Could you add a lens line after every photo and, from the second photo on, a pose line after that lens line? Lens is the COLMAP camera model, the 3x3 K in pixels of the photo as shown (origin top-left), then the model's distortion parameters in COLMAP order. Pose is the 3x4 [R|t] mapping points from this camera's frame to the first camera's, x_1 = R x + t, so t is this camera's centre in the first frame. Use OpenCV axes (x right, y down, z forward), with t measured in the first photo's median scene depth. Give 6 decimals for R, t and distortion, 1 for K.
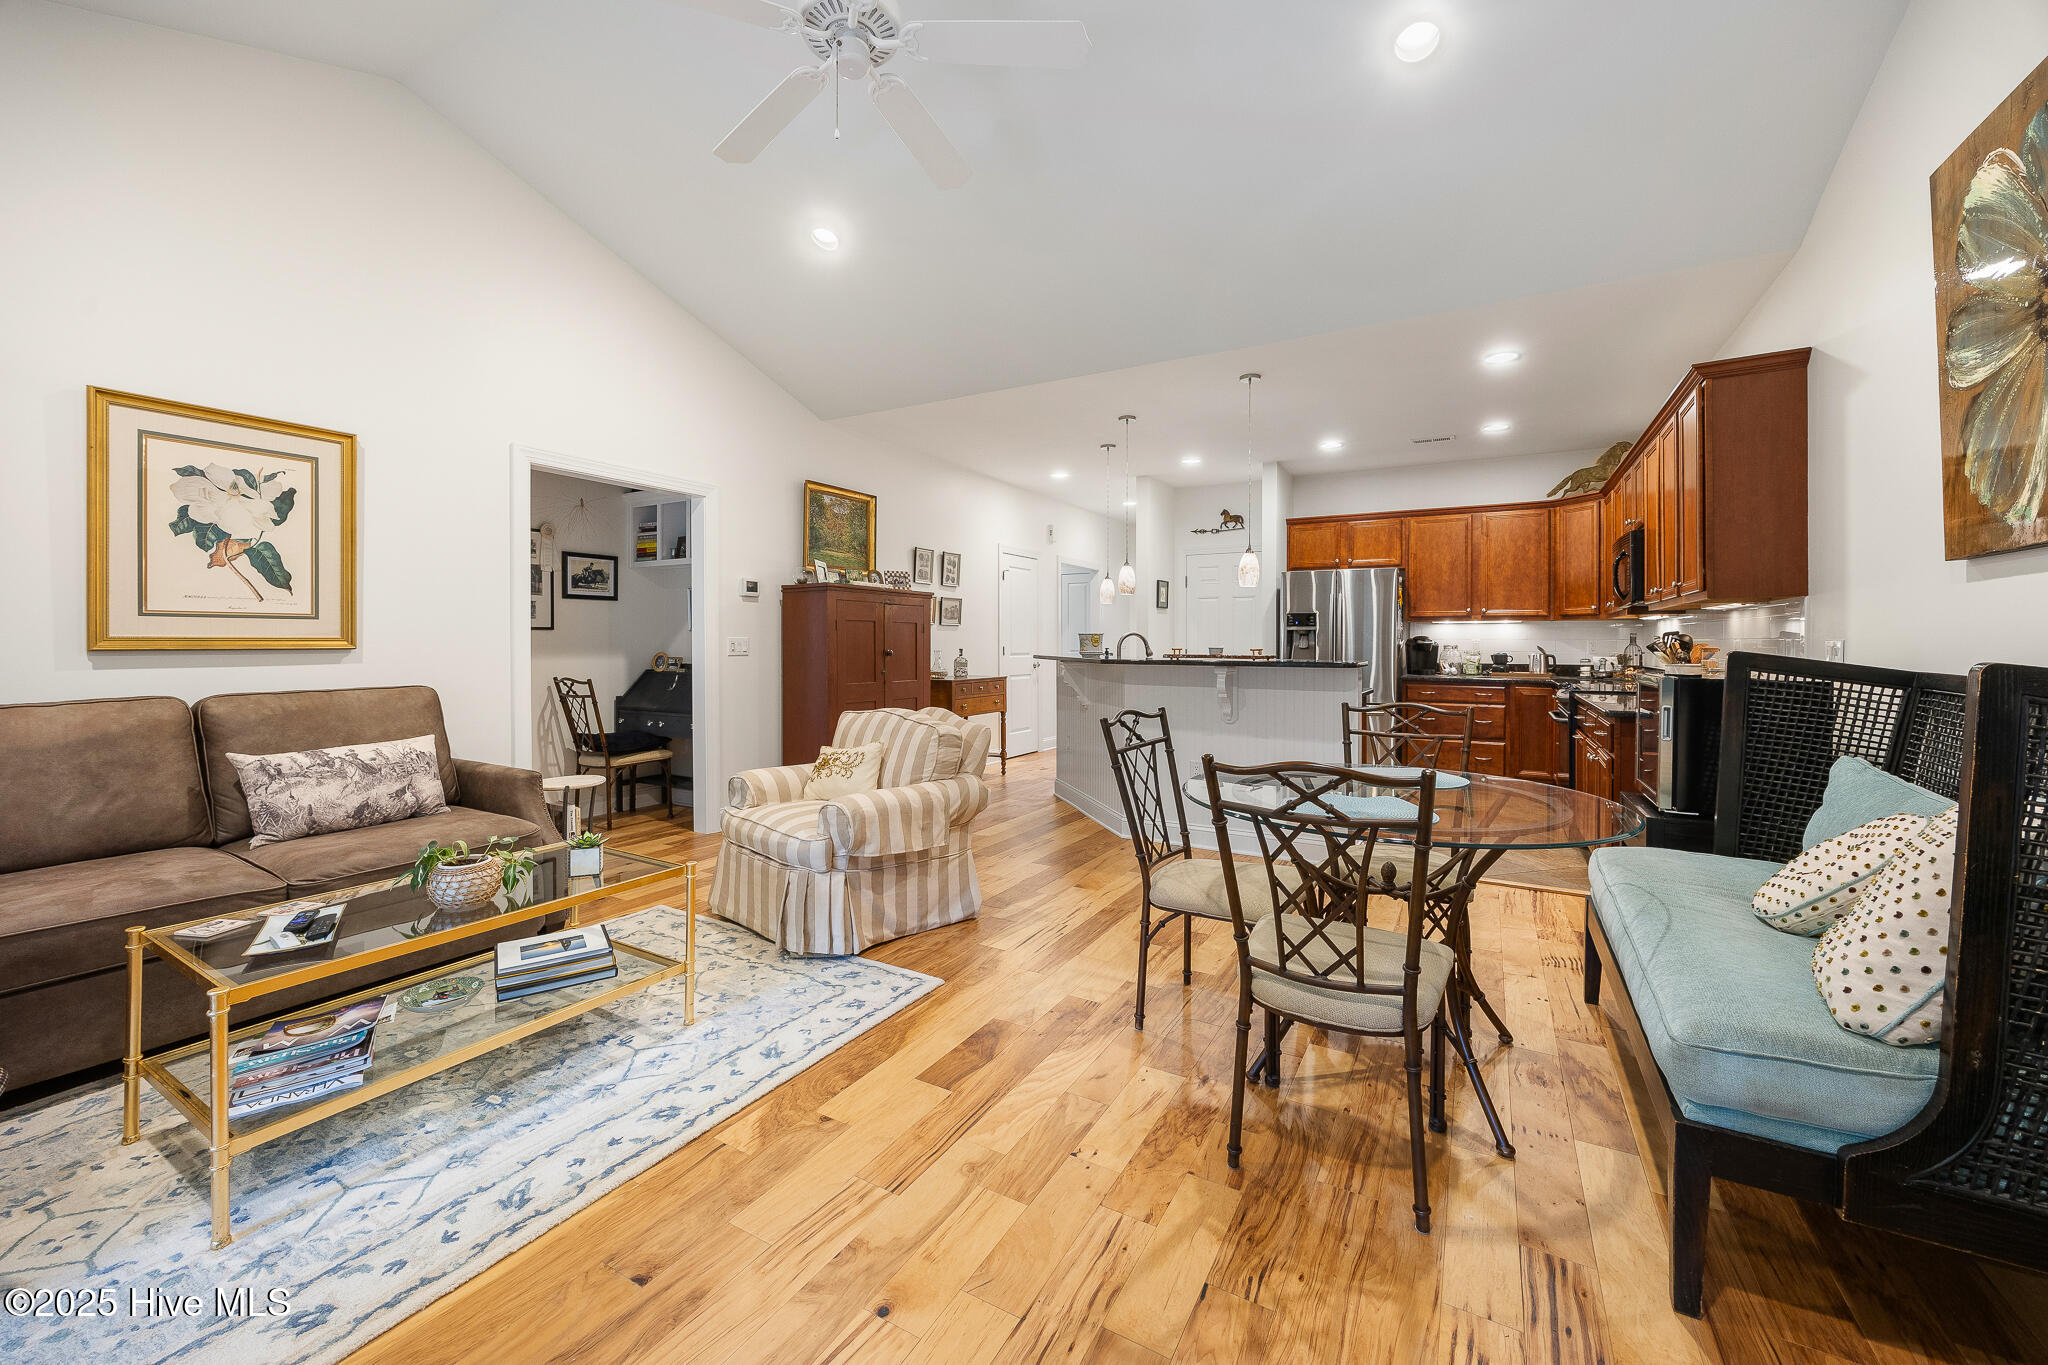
lens RADIAL K [[788.8, 0, 1015.5], [0, 788.8, 634.5], [0, 0, 1]] dist [-0.003100, -0.000258]
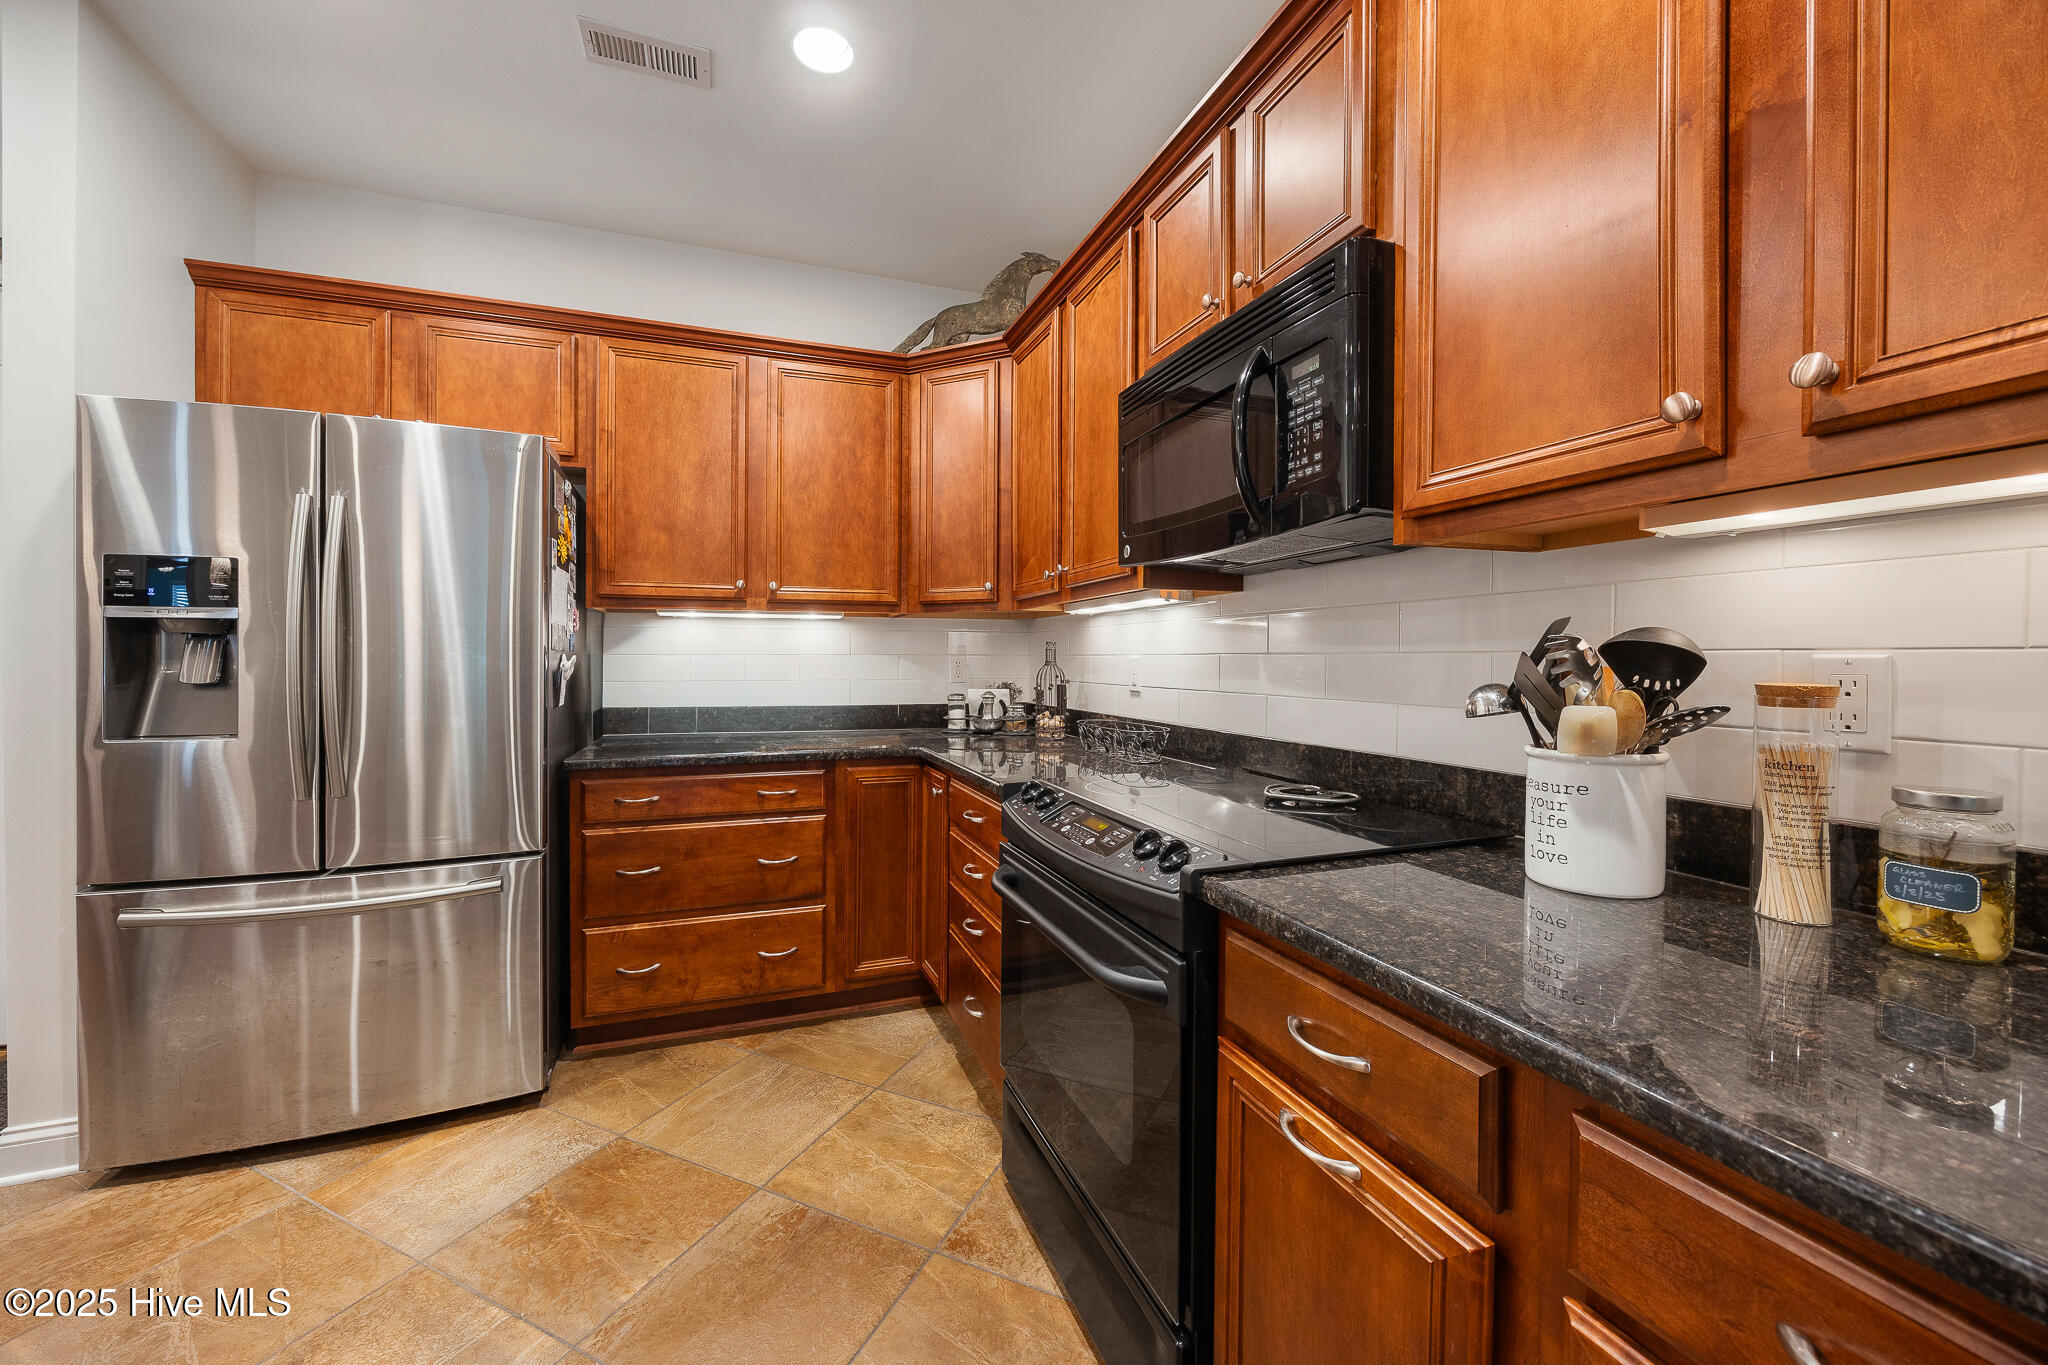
lens RADIAL K [[788.8, 0, 1029.6], [0, 788.8, 663.4], [0, 0, 1]] dist [-0.003100, -0.000258]
pose [[0.610735, -0.004007, 0.791825, 0.346596], [-0.005317, 0.999944, 0.009161, 0.006629], [-0.791817, -0.009805, 0.610680, 0.638920]]
